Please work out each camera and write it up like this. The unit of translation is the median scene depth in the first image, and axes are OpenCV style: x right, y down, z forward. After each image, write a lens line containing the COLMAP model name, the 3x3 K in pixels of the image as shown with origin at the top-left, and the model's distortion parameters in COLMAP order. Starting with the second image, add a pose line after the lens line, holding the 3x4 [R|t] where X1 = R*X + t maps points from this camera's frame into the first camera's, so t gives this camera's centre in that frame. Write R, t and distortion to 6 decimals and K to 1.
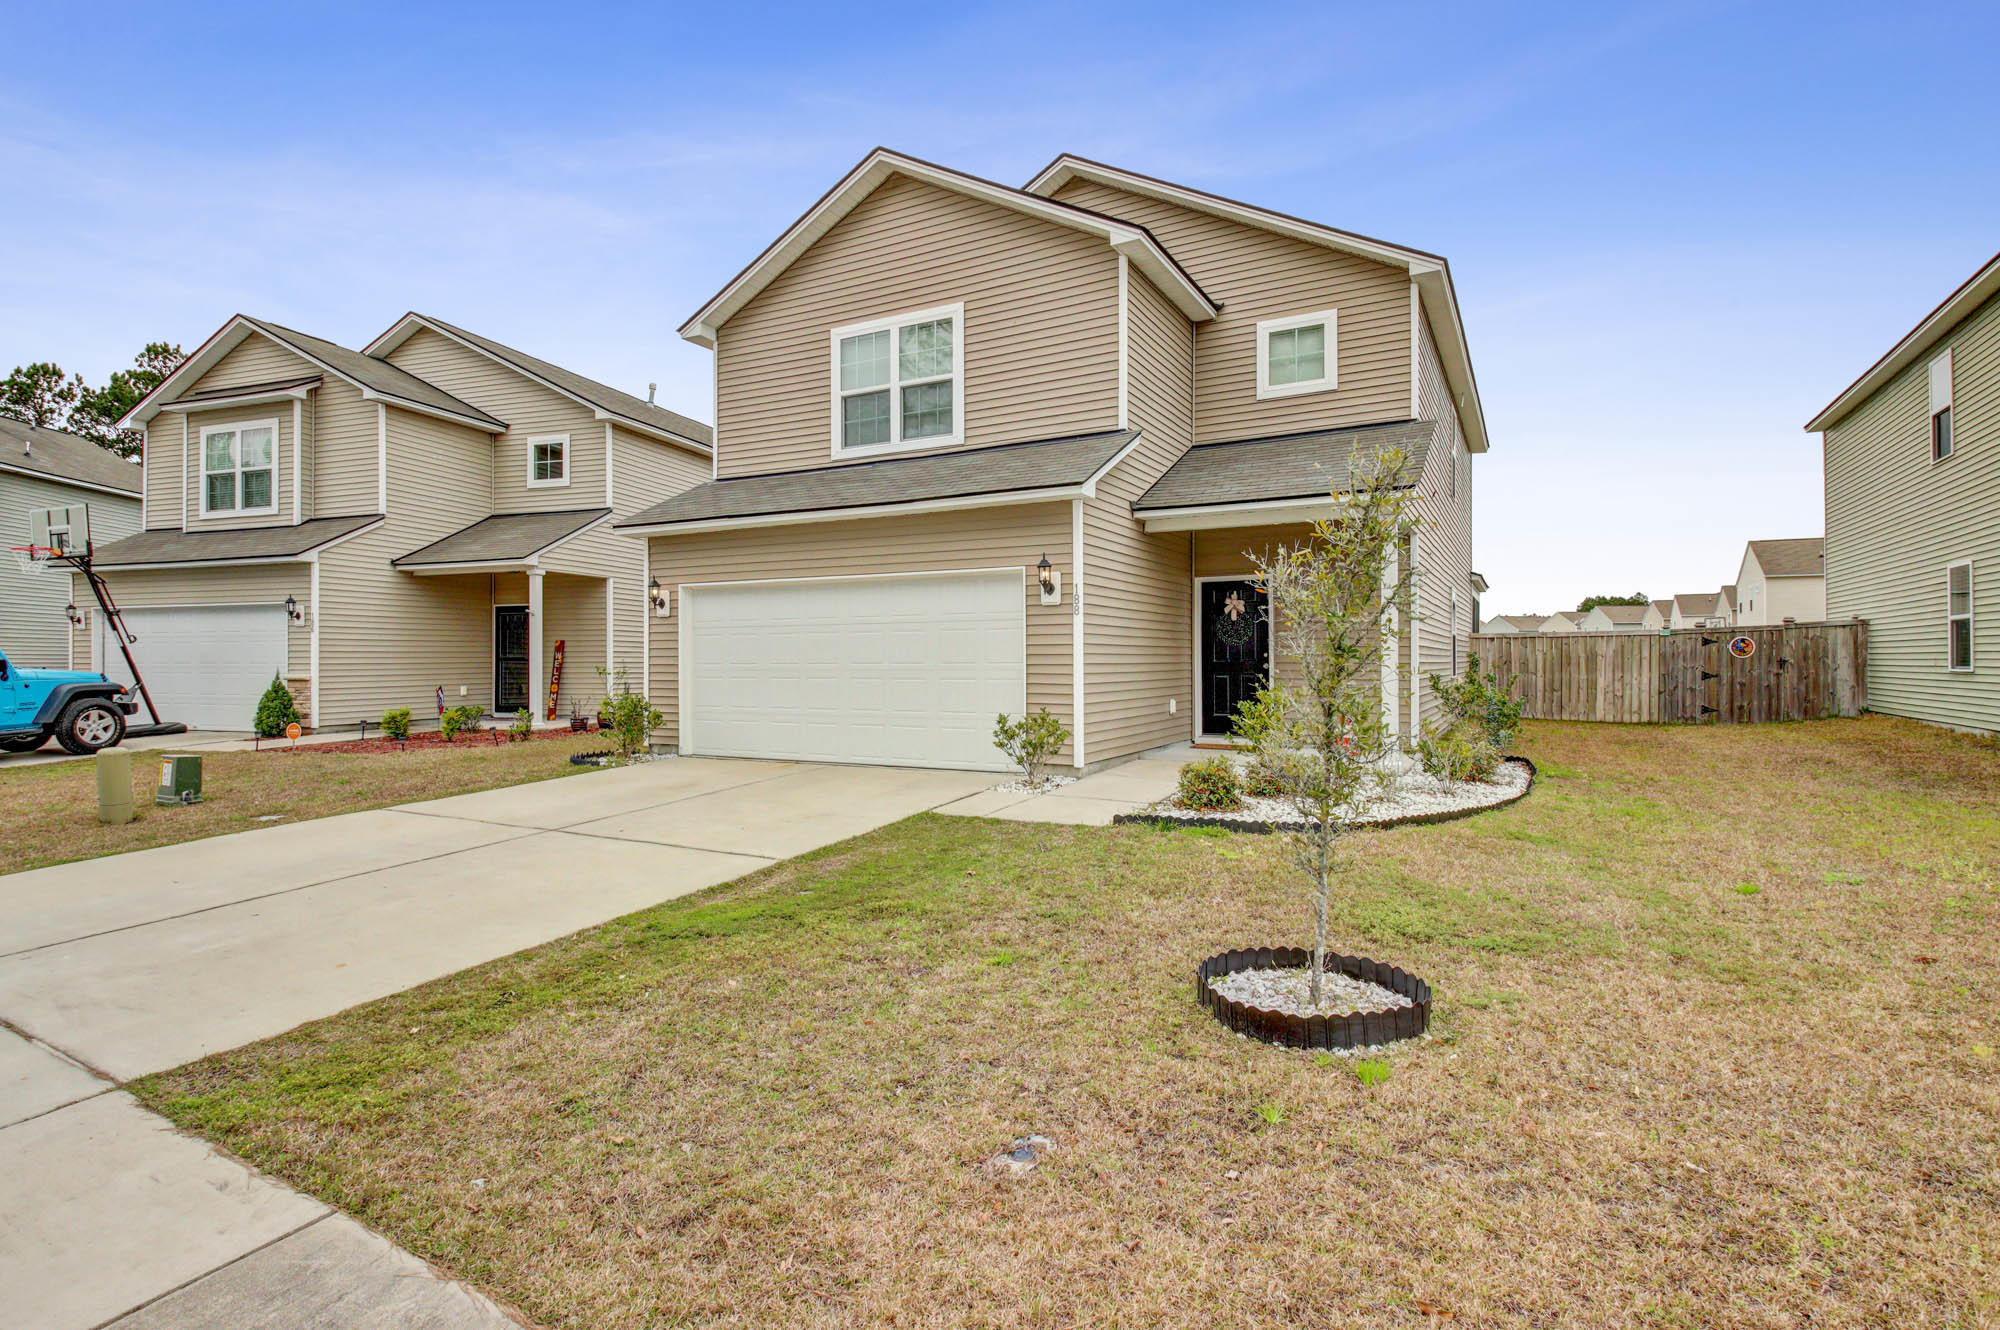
lens RADIAL K [[1003.6, 0, 1102.9], [0, 1003.6, 660.7], [0, 0, 1]] dist [0.001449, 0.000298]
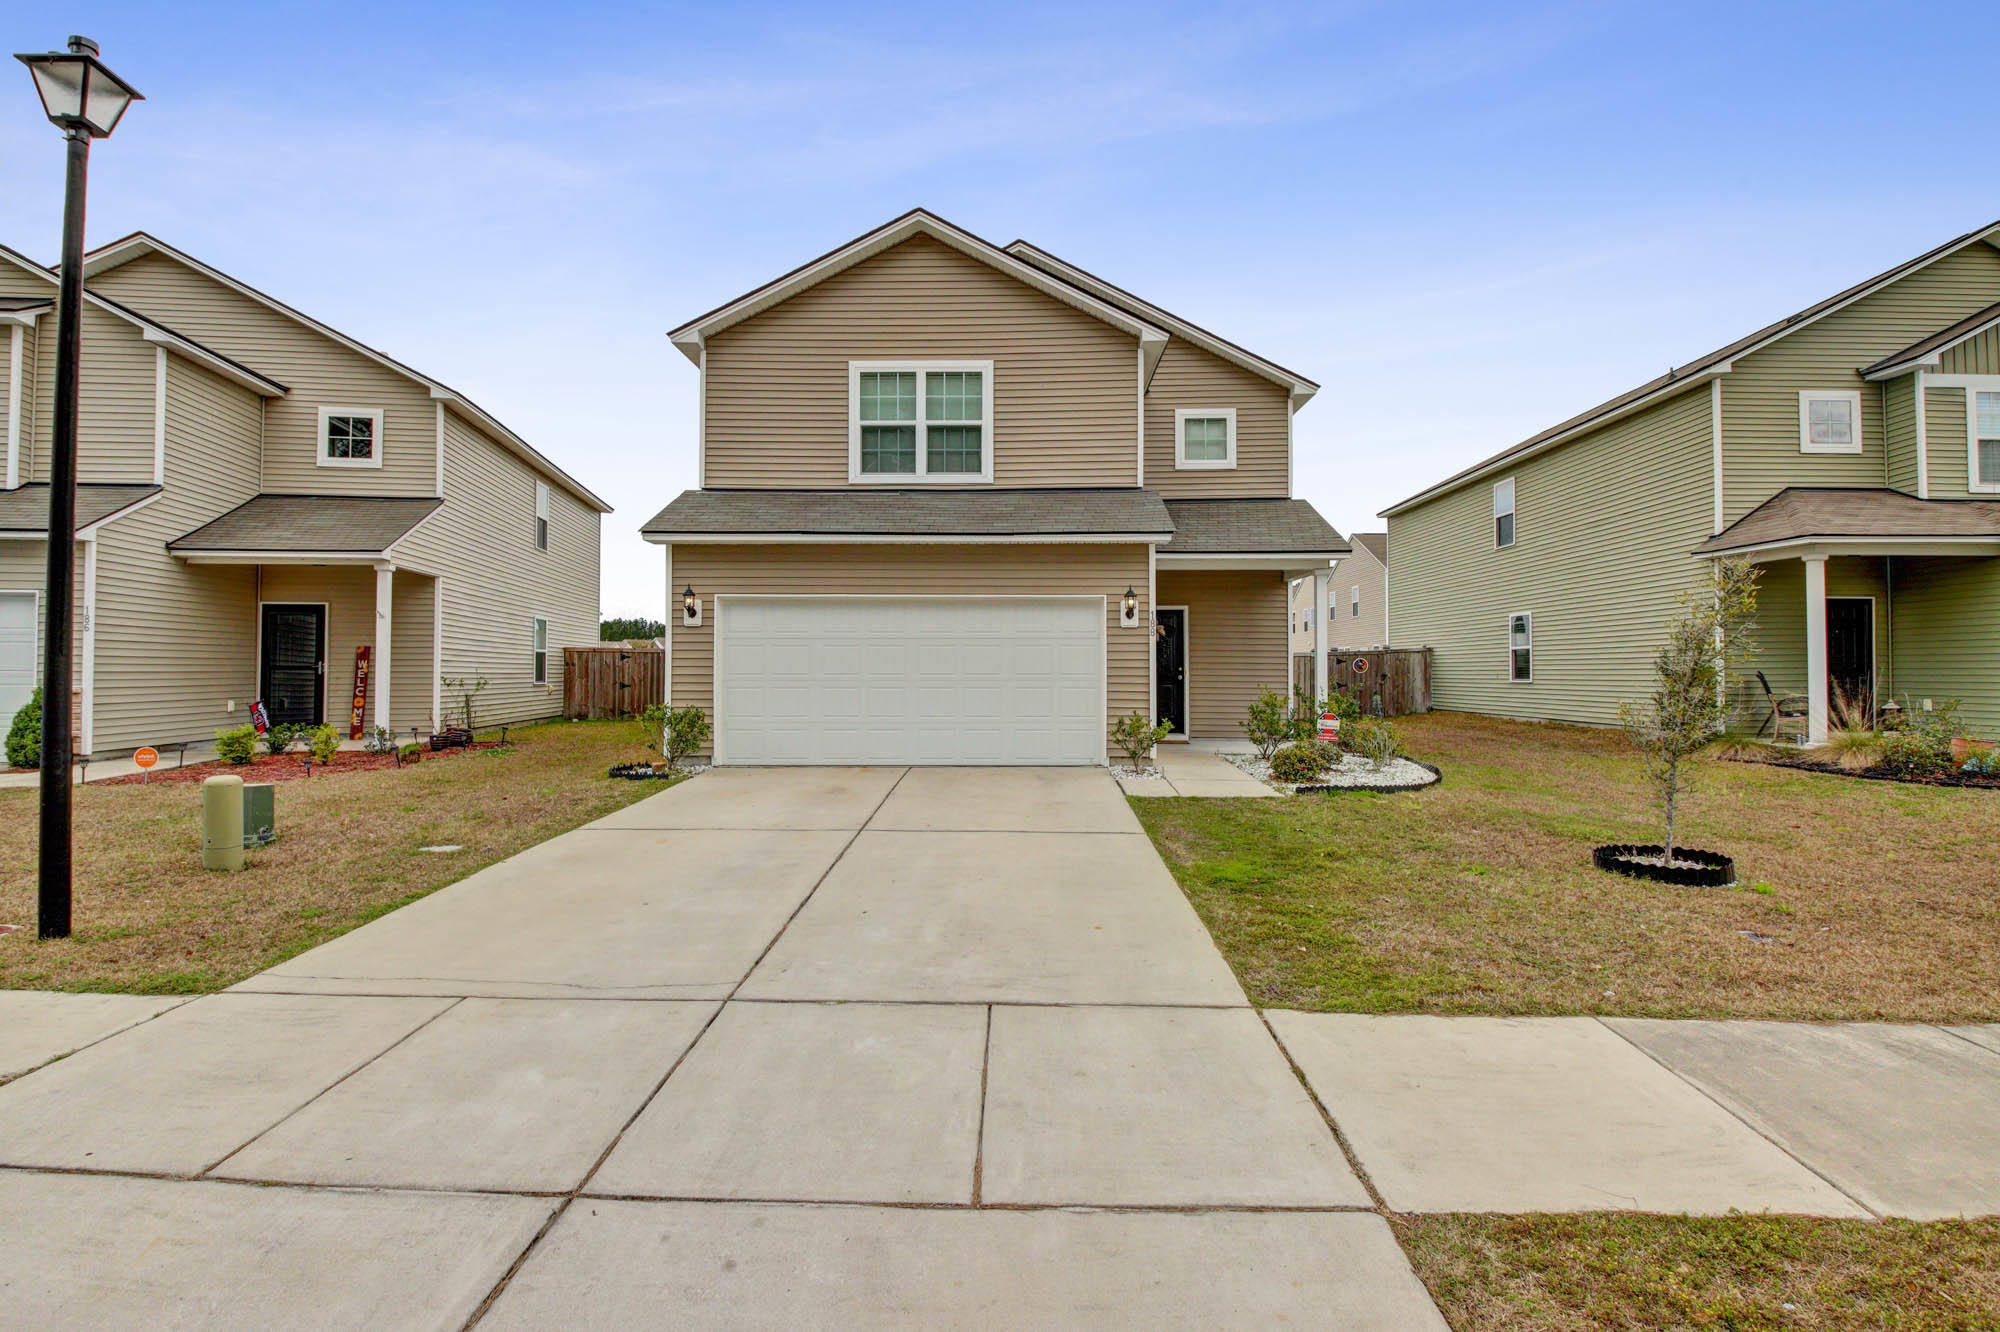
lens RADIAL K [[953.7, 0, 1005.2], [0, 953.7, 653.6], [0, 0, 1]] dist [0.017954, -0.027320]
pose [[0.884545, 0.013748, 0.466253, -0.594642], [-0.003741, 0.999743, -0.022380, 0.002852], [-0.466441, 0.018052, 0.884368, 0.029838]]
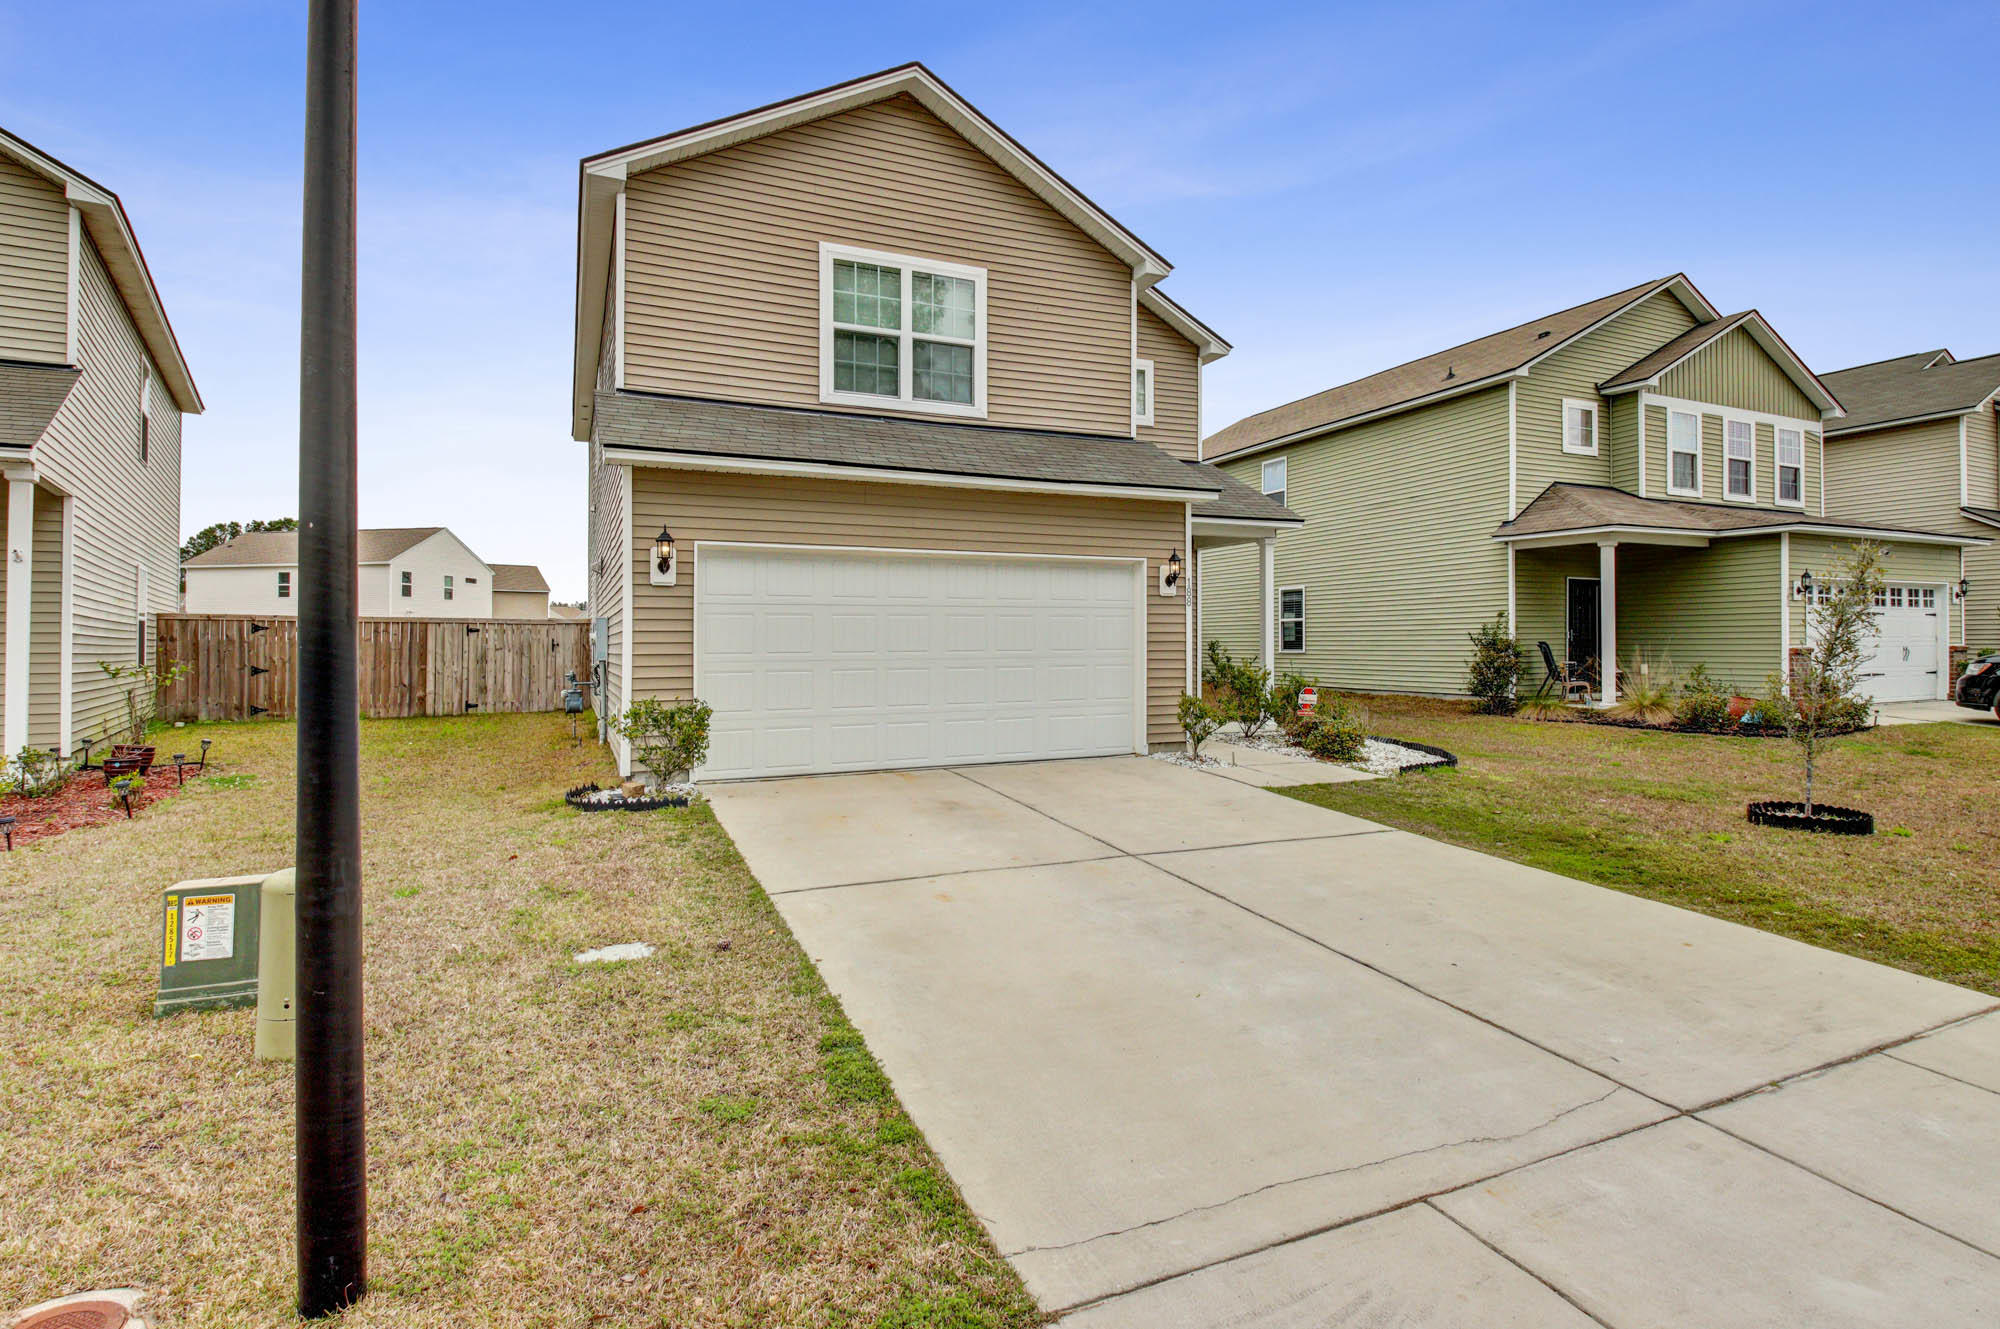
lens RADIAL K [[1028.1, 0, 1002.9], [0, 1028.1, 636.5], [0, 0, 1]] dist [0.023438, -0.036229]
pose [[0.600897, 0.005772, 0.799306, -0.850454], [0.003880, 0.999941, -0.010137, -0.000477], [-0.799317, 0.009192, 0.600839, 0.381643]]
